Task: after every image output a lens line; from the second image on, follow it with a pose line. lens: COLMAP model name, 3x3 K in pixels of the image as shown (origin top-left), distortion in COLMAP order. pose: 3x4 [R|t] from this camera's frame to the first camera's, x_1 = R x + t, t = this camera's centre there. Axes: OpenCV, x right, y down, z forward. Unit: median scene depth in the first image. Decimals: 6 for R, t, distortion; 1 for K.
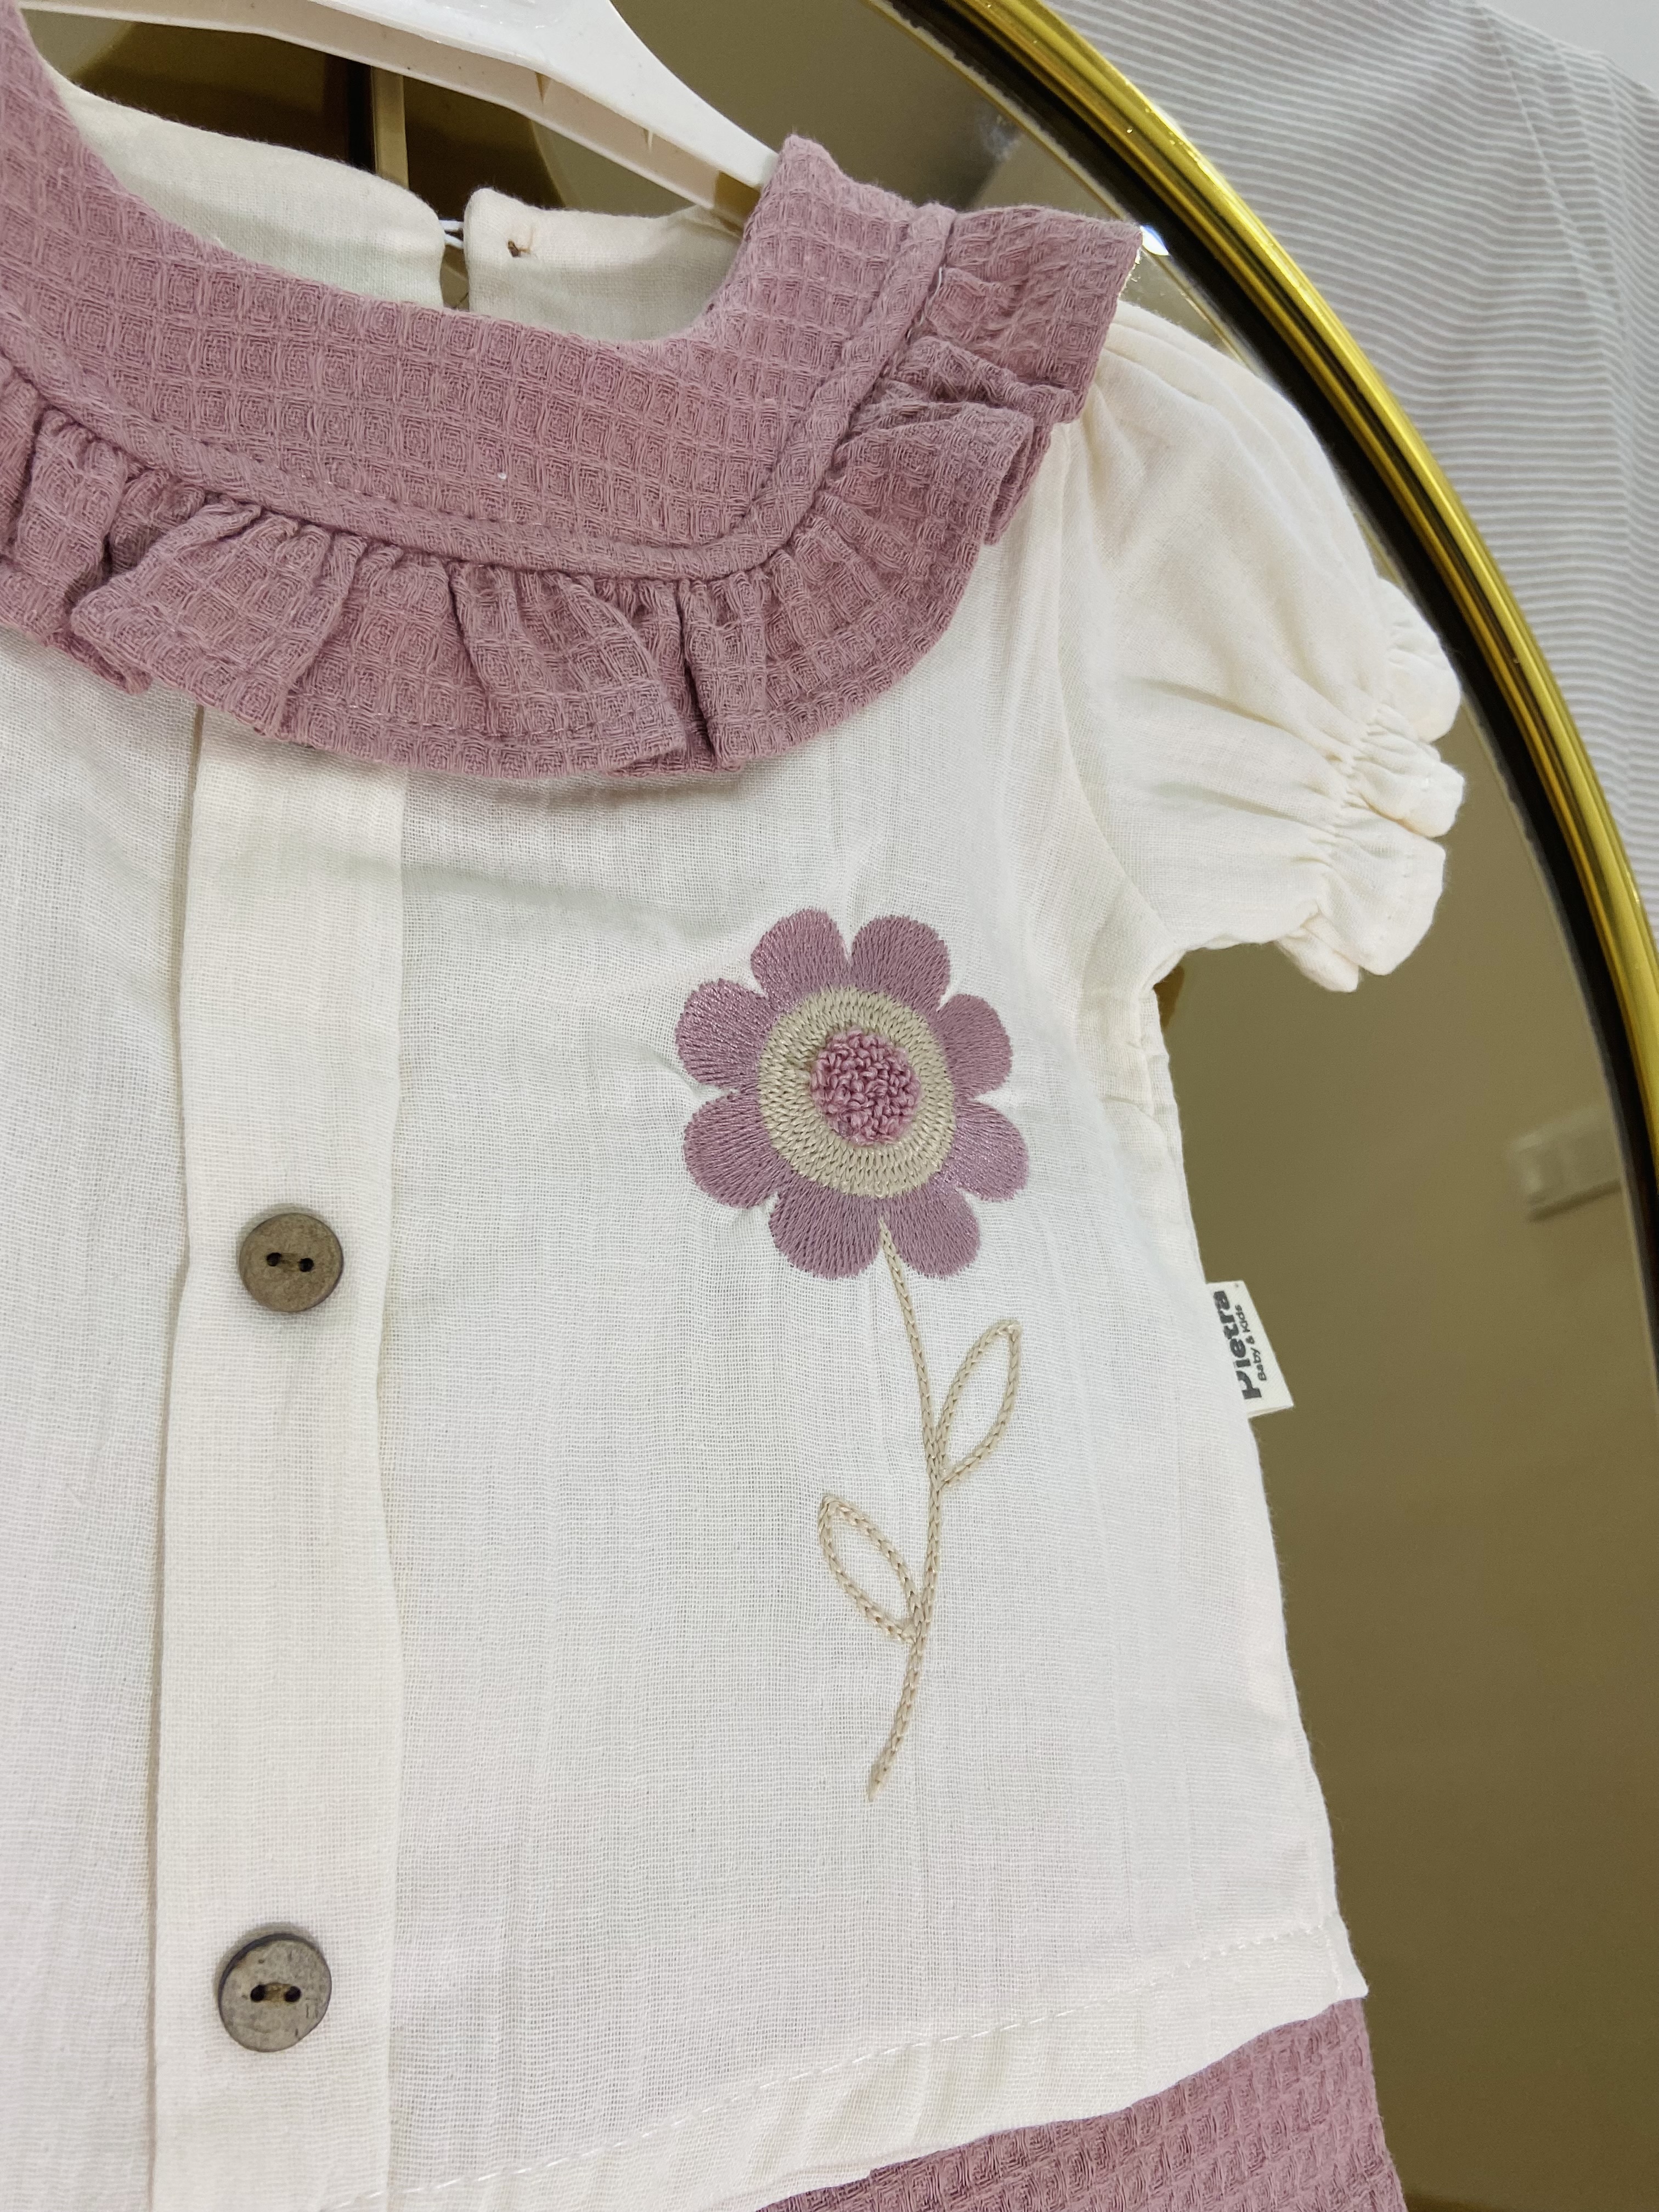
lens RADIAL K [[1705.4, 0, 842.8], [0, 1705.4, 1076.9], [0, 0, 1]] dist [0.125243, -0.185179]
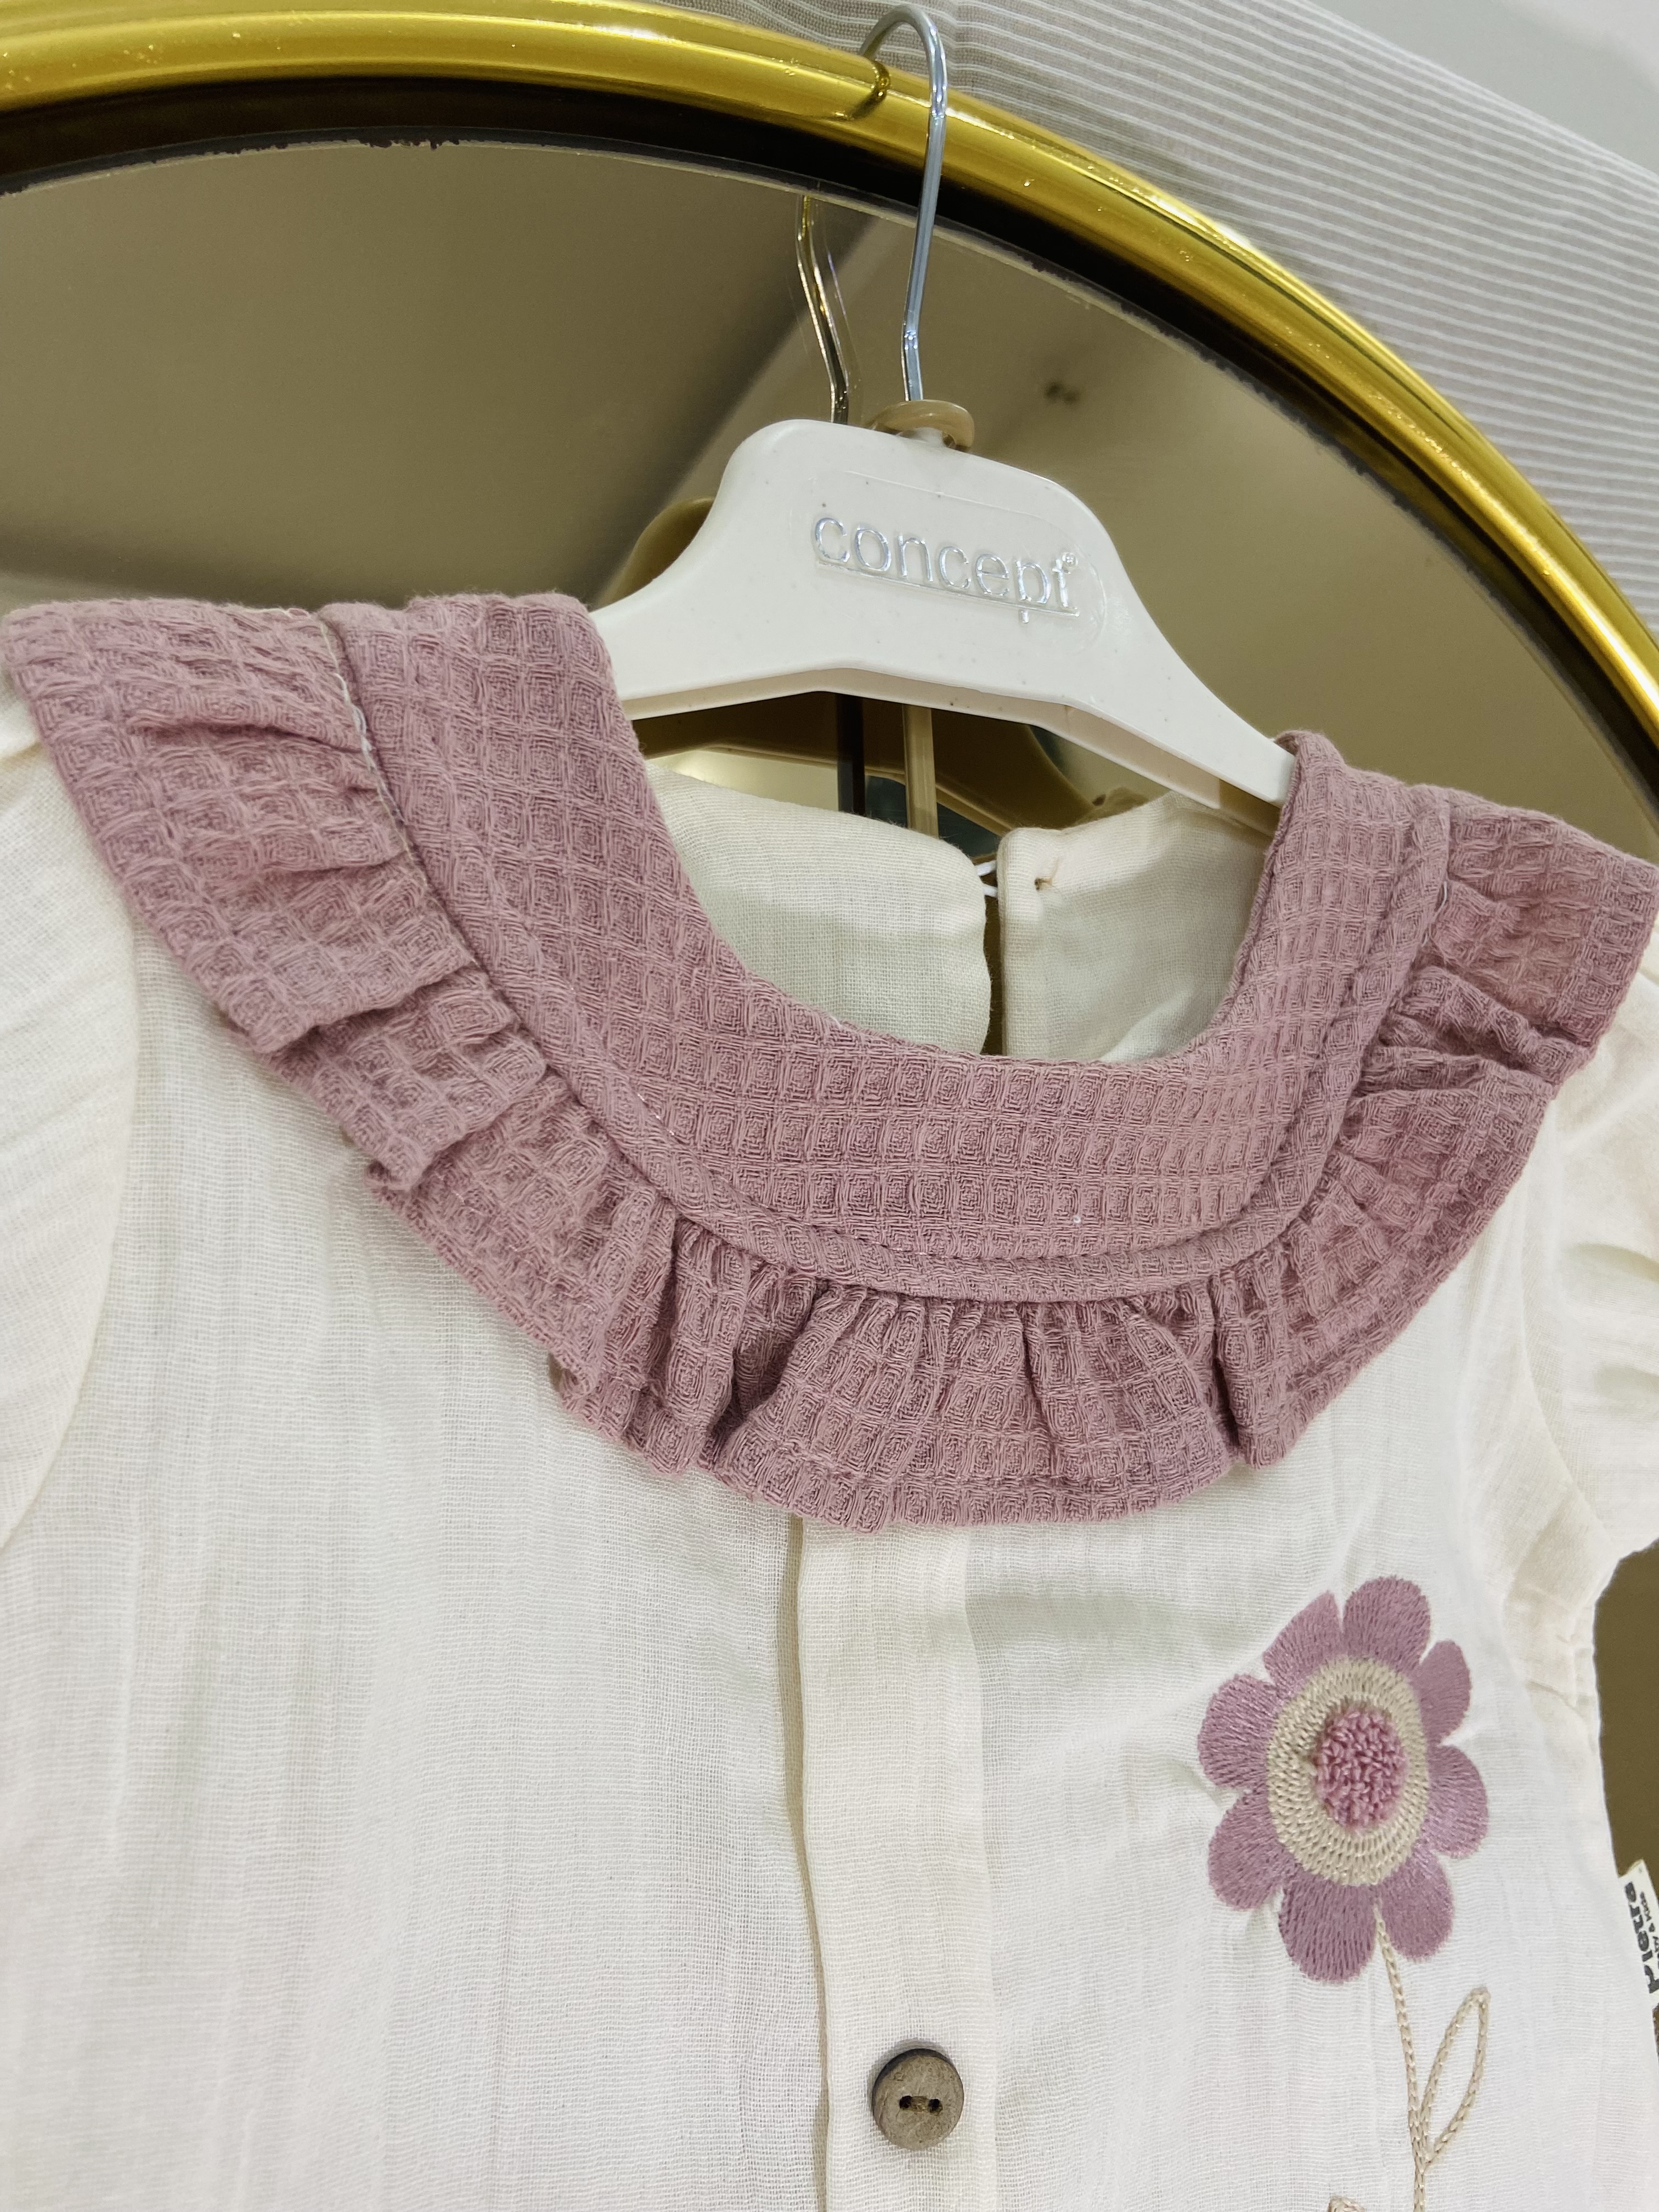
lens RADIAL K [[1705.4, 0, 842.8], [0, 1705.4, 1076.9], [0, 0, 1]] dist [0.125243, -0.185179]
pose [[0.998216, 0.046753, 0.037142, -0.357121], [-0.051302, 0.989806, 0.132860, -0.530881], [-0.030552, -0.134528, 0.990439, 0.031064]]
